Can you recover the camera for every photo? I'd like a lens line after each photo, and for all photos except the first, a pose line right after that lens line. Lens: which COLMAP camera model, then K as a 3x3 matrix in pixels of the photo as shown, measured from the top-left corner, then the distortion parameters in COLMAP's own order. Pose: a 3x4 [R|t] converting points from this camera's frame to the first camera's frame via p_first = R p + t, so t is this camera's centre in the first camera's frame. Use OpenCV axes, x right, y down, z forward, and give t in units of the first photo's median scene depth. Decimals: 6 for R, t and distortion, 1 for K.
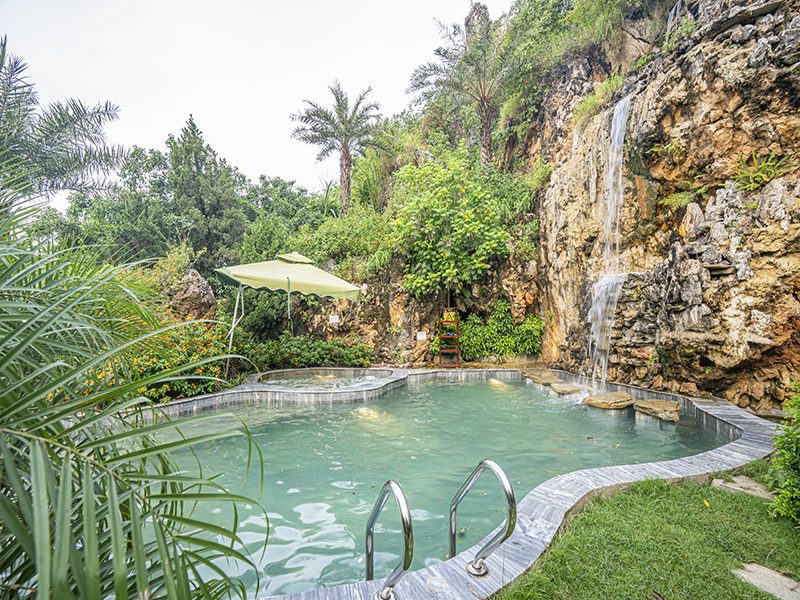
lens RADIAL K [[379.9, 0, 398.8], [0, 379.9, 303.8], [0, 0, 1]] dist [-0.067737, 0.027960]
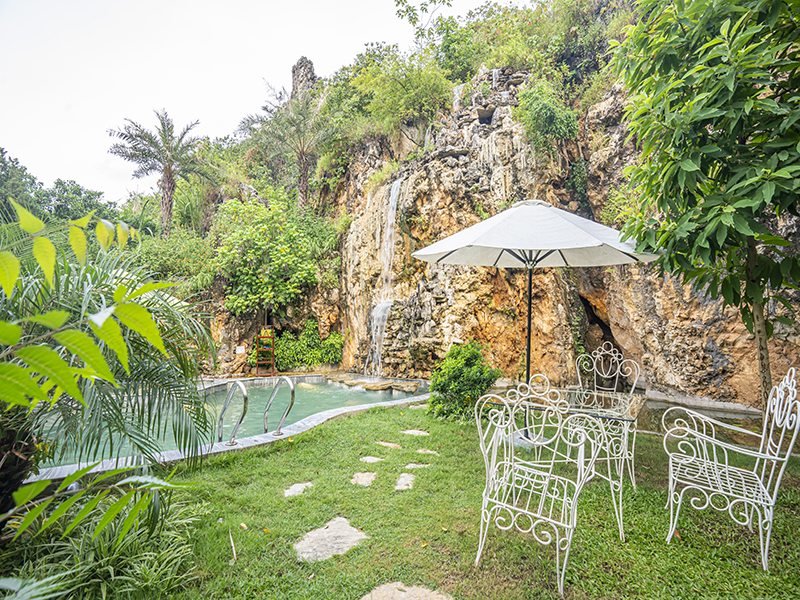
lens RADIAL K [[379.9, 0, 398.8], [0, 379.9, 303.8], [0, 0, 1]] dist [-0.067737, 0.027960]
pose [[0.891981, 0.034645, 0.450744, -0.030766], [-0.002334, 0.997399, -0.072043, 0.029079], [-0.452067, 0.063209, 0.889741, -0.242036]]
